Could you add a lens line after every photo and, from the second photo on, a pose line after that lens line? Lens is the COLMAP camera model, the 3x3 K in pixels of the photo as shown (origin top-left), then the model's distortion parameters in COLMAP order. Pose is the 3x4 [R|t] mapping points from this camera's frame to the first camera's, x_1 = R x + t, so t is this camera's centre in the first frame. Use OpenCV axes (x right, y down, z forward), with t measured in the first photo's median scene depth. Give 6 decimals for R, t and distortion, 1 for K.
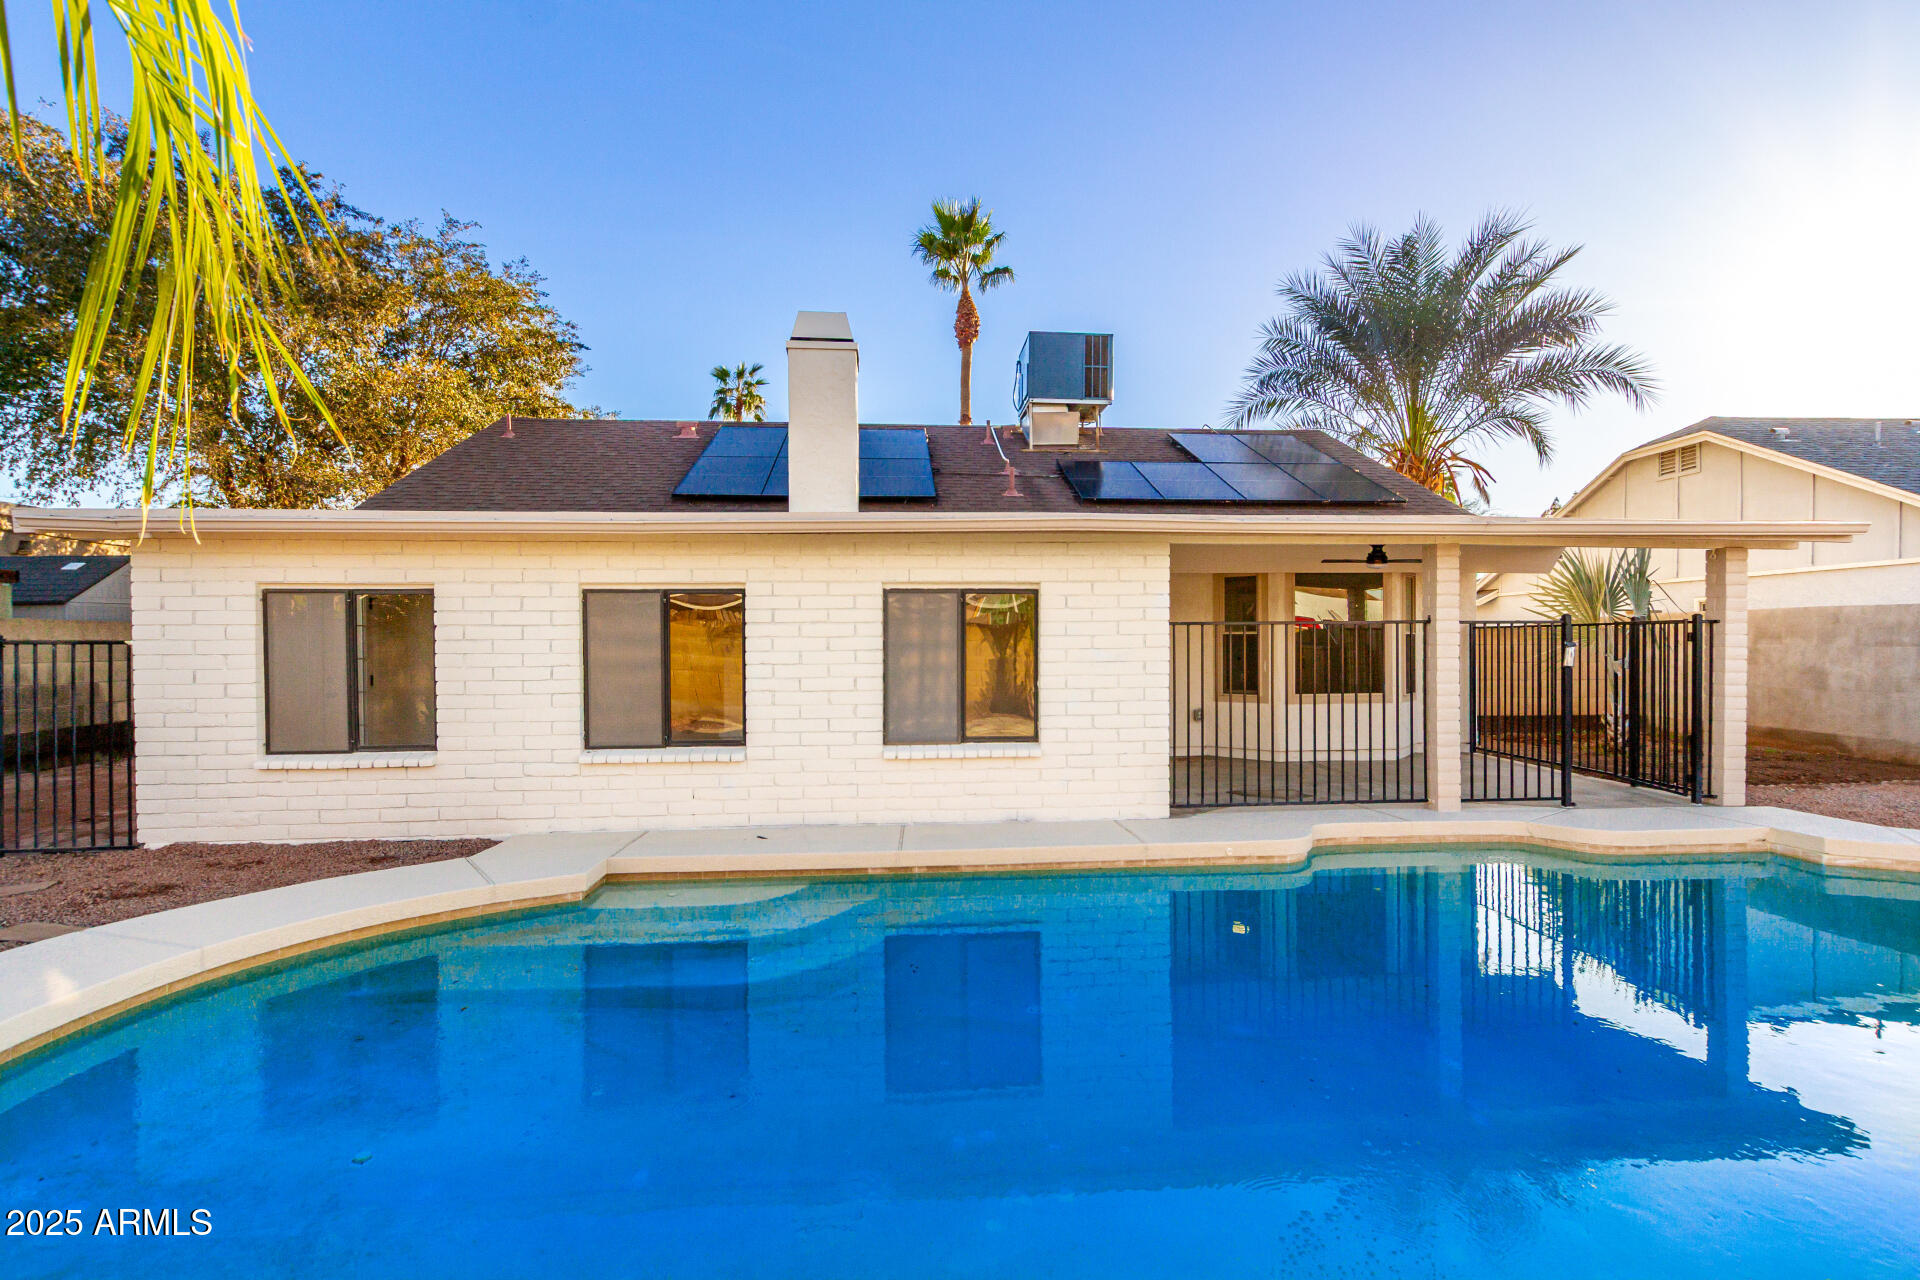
lens RADIAL K [[898.3, 0, 960.0], [0, 898.3, 640.0], [0, 0, 1]] dist [0.004688, 0.000265]
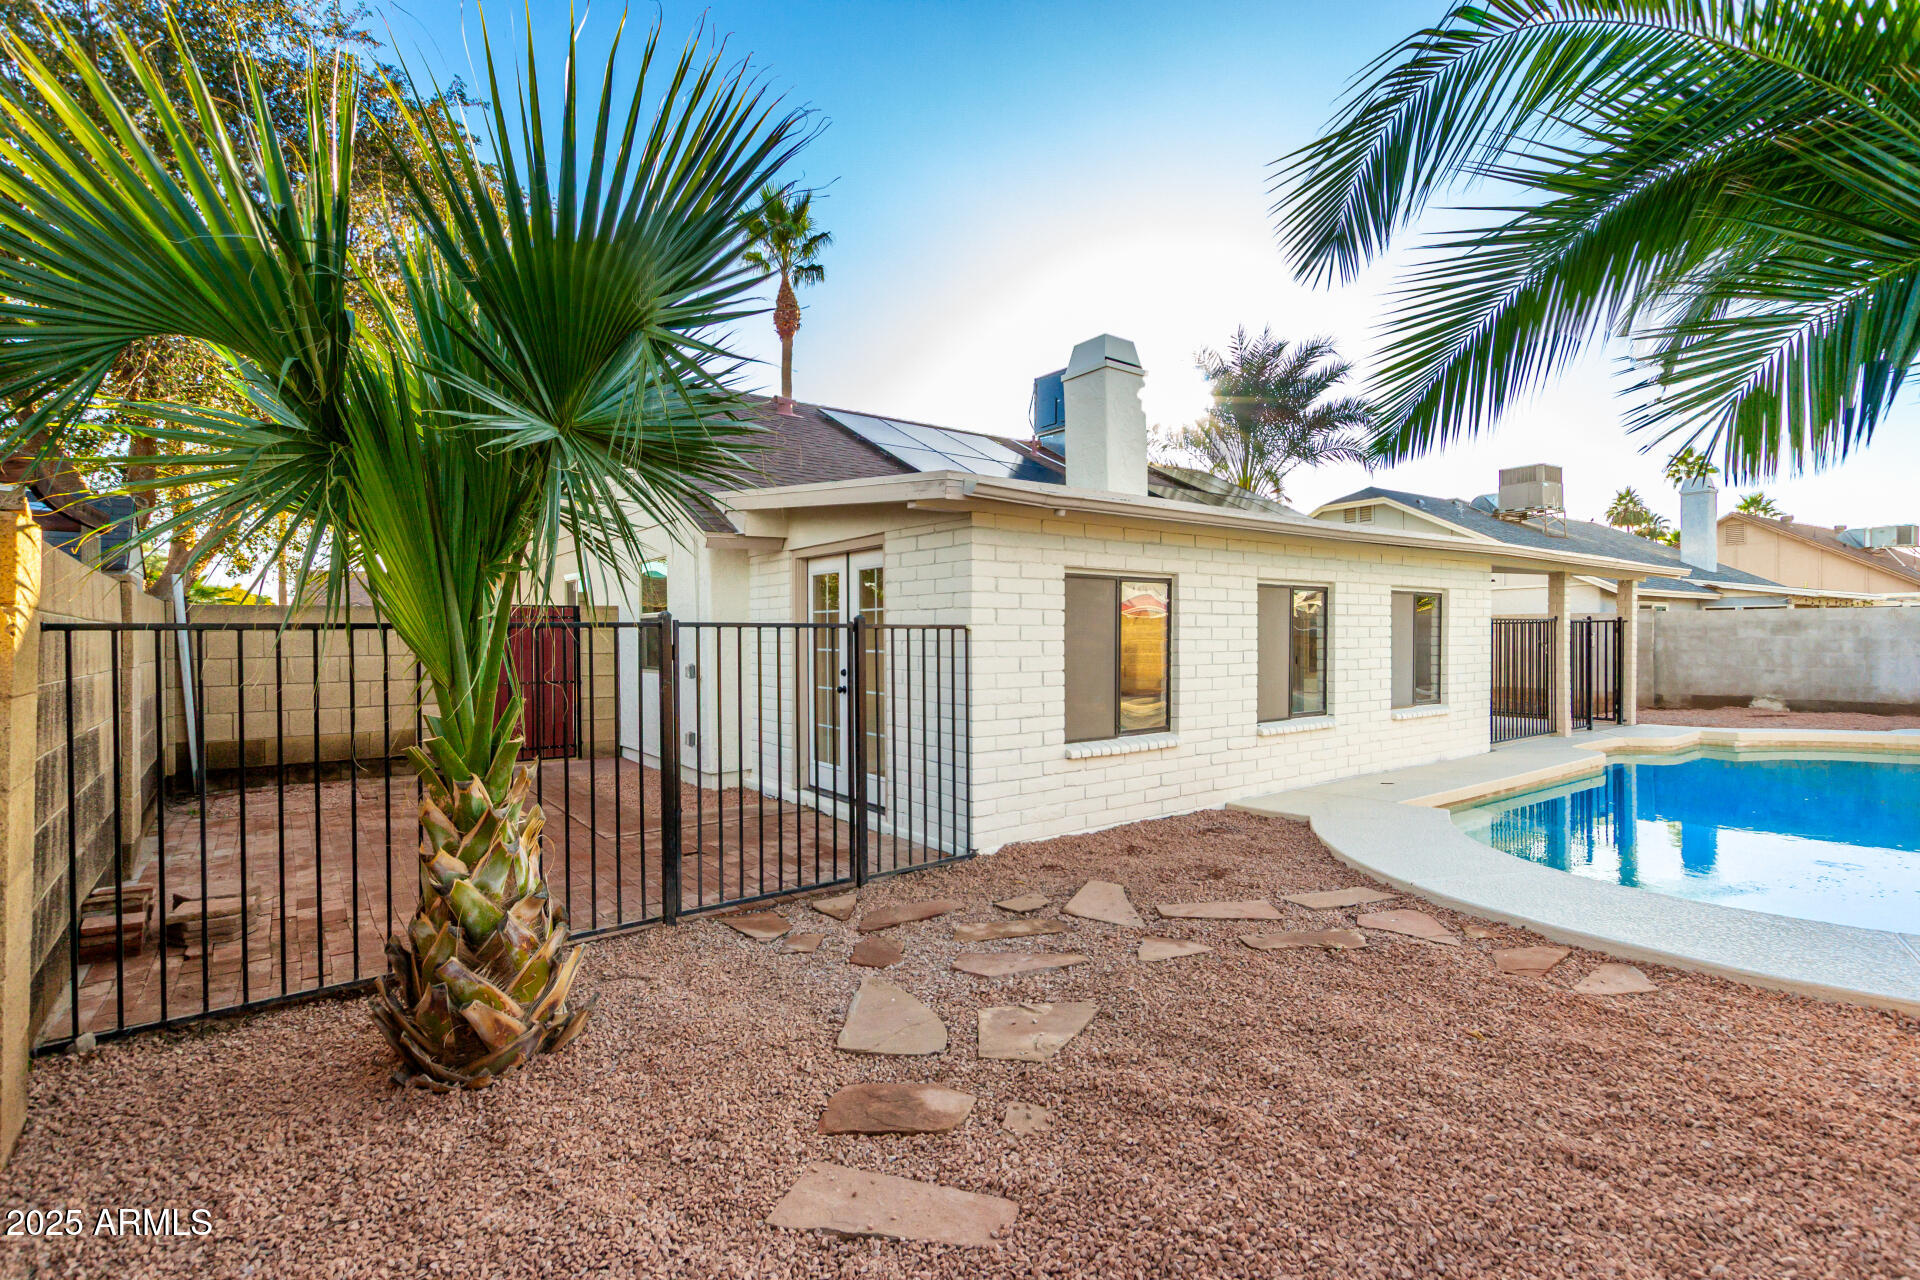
lens RADIAL K [[898.3, 0, 960.0], [0, 898.3, 640.0], [0, 0, 1]] dist [0.004688, 0.000265]
pose [[0.877797, 0.004450, 0.479013, -0.998260], [-0.005066, 0.999987, -0.000008, 0.011510], [-0.479007, -0.002420, 0.877808, 0.159035]]
